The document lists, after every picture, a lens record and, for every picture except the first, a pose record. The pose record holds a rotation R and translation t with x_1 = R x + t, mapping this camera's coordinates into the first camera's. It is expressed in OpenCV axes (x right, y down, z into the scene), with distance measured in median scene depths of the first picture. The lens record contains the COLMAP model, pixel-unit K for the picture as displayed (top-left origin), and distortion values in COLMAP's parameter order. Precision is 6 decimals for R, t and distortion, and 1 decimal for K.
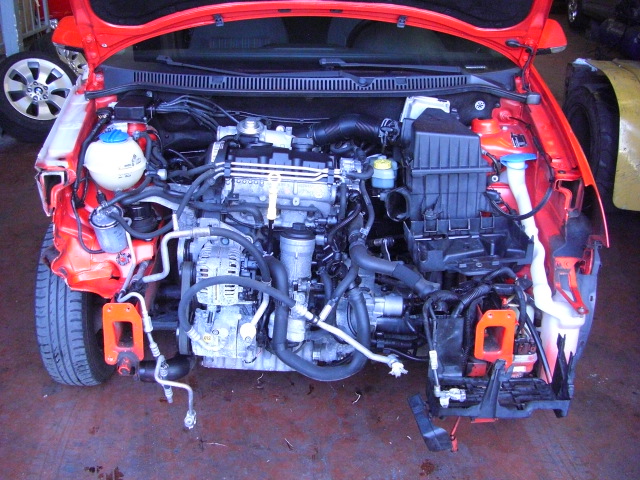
lens RADIAL K [[718.8, 0, 320.0], [0, 718.8, 240.0], [0, 0, 1]] dist [-0.167267, 0.061661]
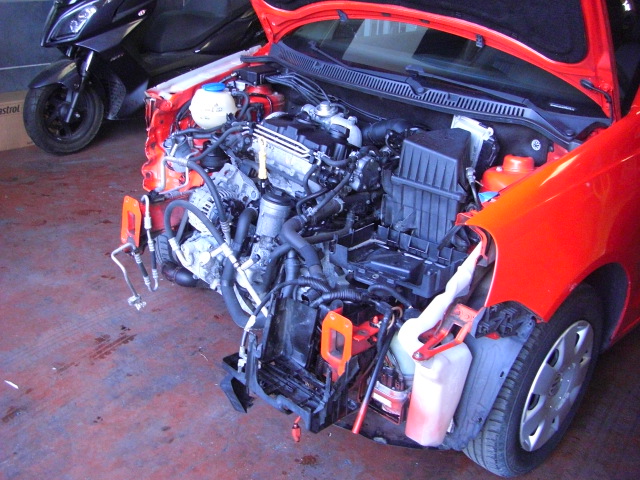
lens RADIAL K [[718.8, 0, 320.0], [0, 718.8, 240.0], [0, 0, 1]] dist [-0.167267, 0.061661]
pose [[0.697262, 0.317965, -0.642436, 0.772064], [-0.354526, 0.931915, 0.076458, -0.058232], [0.623007, 0.174449, 0.762516, 0.200340]]
